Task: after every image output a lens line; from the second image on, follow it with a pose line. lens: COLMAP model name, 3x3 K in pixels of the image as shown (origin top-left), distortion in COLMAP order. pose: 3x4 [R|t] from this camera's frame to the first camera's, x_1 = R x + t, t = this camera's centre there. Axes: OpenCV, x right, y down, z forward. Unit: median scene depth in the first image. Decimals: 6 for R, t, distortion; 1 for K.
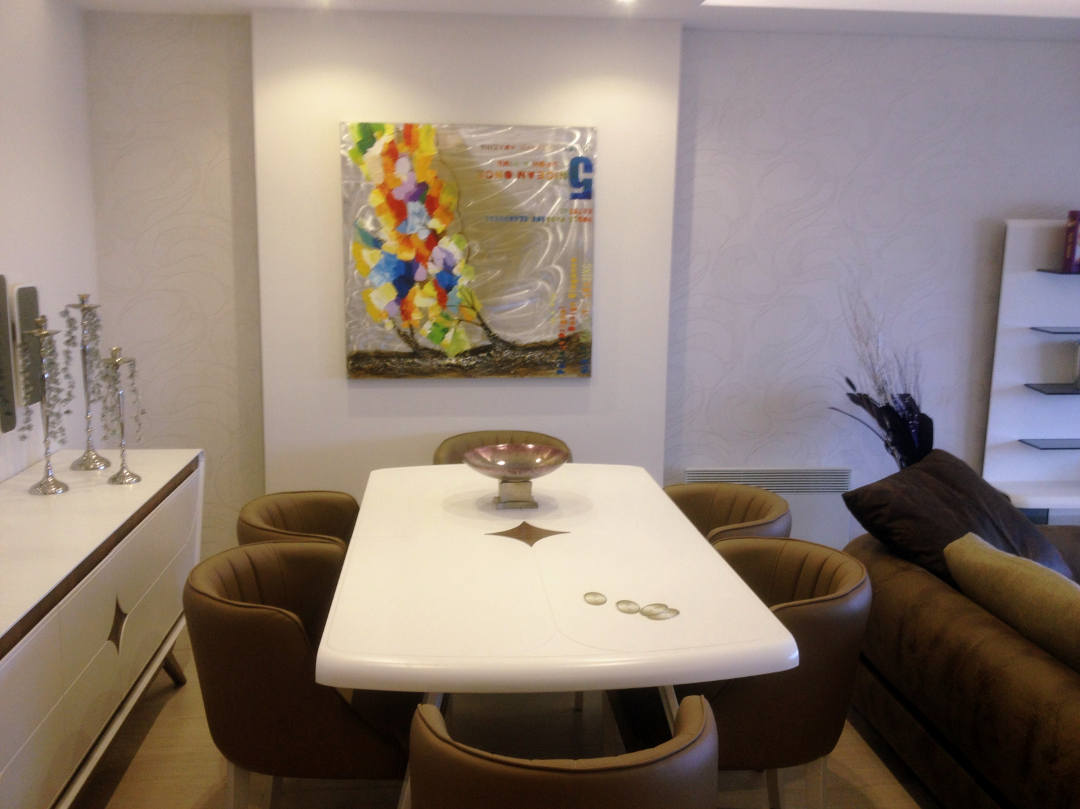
lens RADIAL K [[1027.1, 0, 534.7], [0, 1027.1, 408.6], [0, 0, 1]] dist [0.148966, -0.332843]
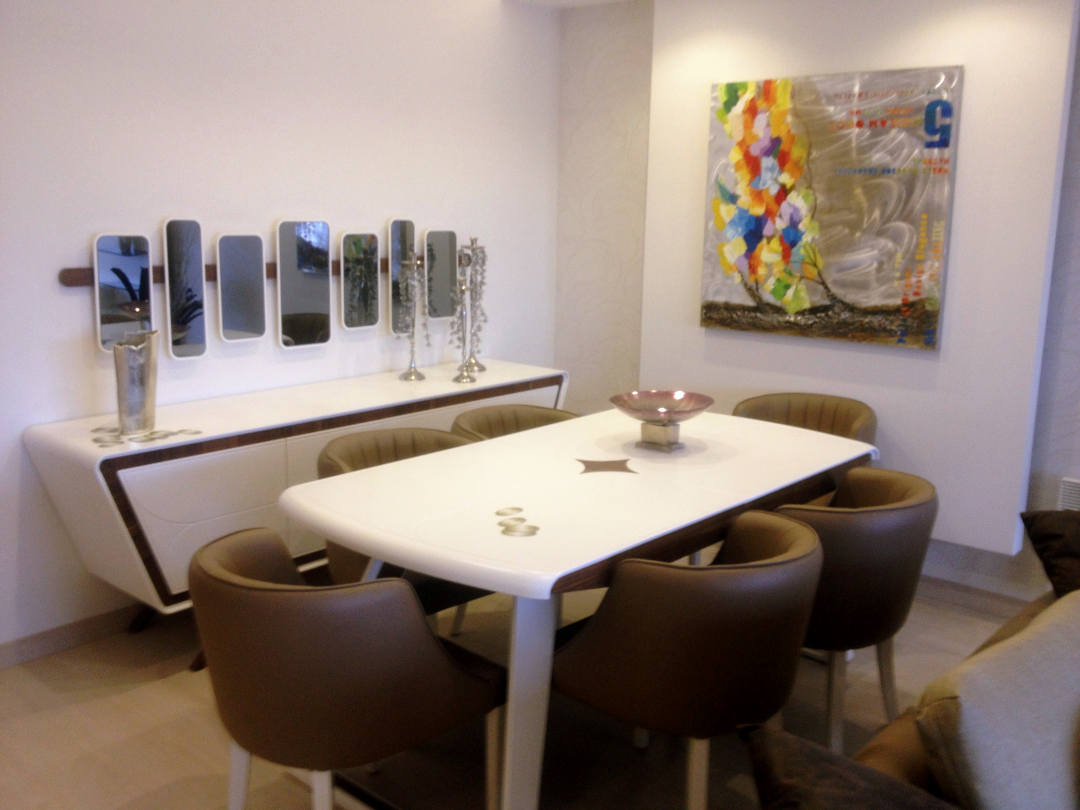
lens RADIAL K [[1027.1, 0, 534.7], [0, 1027.1, 409.1], [0, 0, 1]] dist [0.148966, -0.332843]
pose [[0.672320, 0.148806, -0.725150, 0.497465], [-0.127016, 0.988249, 0.085033, -0.013724], [0.729282, 0.034936, 0.683320, 0.145932]]
